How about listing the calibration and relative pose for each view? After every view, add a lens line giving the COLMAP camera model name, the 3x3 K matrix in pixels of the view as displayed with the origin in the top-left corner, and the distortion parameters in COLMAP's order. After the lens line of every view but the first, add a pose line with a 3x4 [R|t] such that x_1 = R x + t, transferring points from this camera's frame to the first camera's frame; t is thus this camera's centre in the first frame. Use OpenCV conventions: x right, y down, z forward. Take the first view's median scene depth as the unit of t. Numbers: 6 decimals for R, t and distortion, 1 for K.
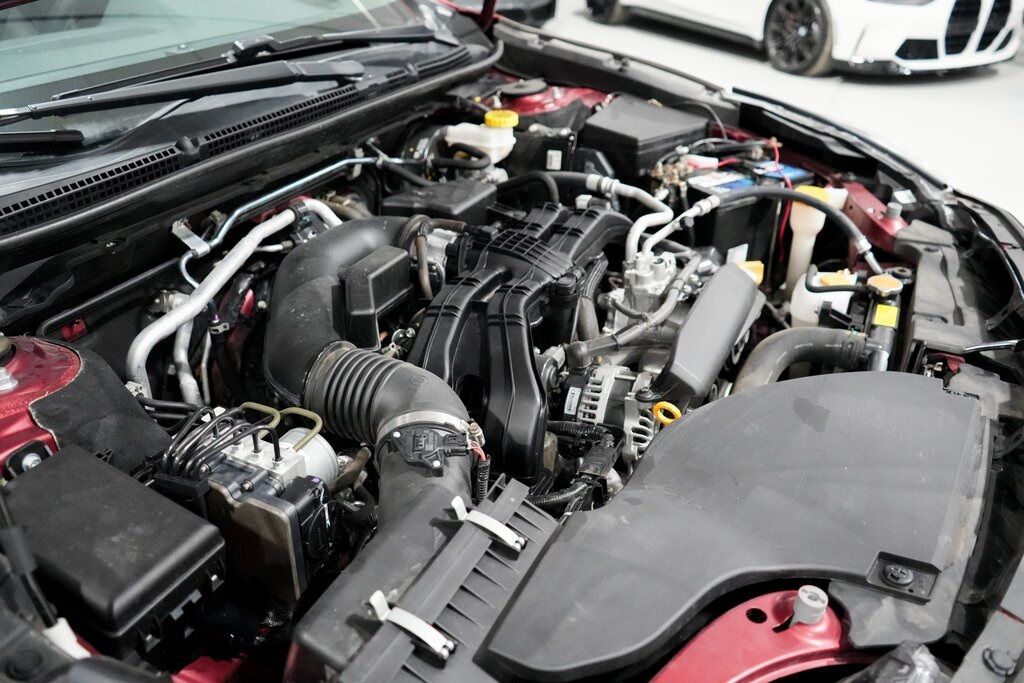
lens RADIAL K [[839.3, 0, 512.0], [0, 839.3, 341.5], [0, 0, 1]] dist [-0.008161, 0.006521]
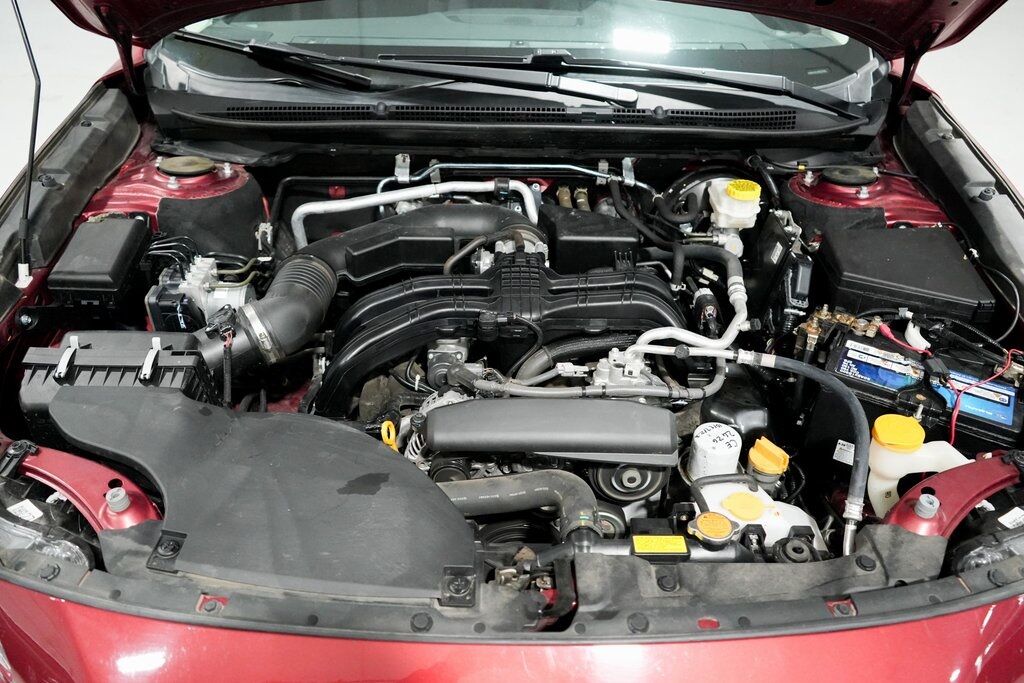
lens RADIAL K [[839.3, 0, 512.0], [0, 839.3, 341.5], [0, 0, 1]] dist [-0.008161, 0.006521]
pose [[0.416259, 0.503628, -0.757026, 0.896277], [-0.446103, 0.838611, 0.312609, -0.387996], [0.792289, 0.207585, 0.573748, 0.349522]]
